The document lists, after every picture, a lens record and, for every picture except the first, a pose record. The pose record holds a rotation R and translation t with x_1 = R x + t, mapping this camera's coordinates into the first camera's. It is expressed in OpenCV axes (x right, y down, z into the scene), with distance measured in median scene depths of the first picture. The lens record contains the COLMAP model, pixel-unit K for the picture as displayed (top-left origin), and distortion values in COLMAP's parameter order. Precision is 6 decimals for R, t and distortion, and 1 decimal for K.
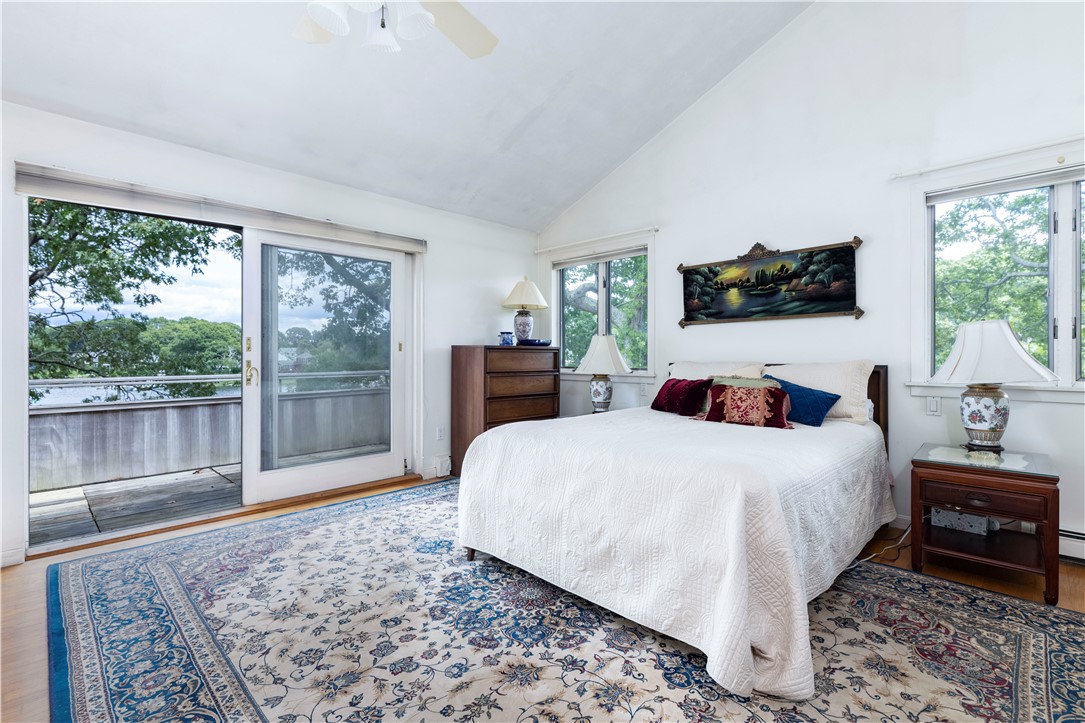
lens RADIAL K [[490.6, 0, 541.3], [0, 490.6, 357.9], [0, 0, 1]] dist [-0.001643, -0.000239]
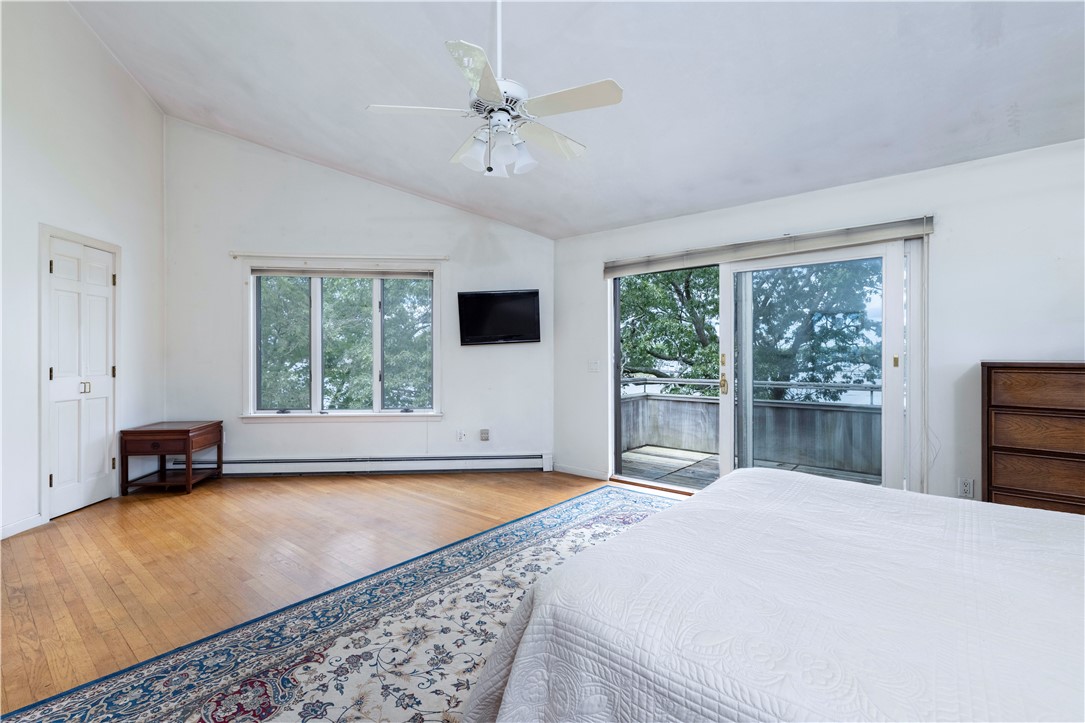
lens RADIAL K [[490.6, 0, 542.4], [0, 490.6, 356.0], [0, 0, 1]] dist [-0.001643, -0.000239]
pose [[0.076424, 0.005384, -0.997061, 0.912129], [-0.002452, 0.999983, 0.005211, -0.068087], [0.997072, 0.002046, 0.076435, 0.752521]]
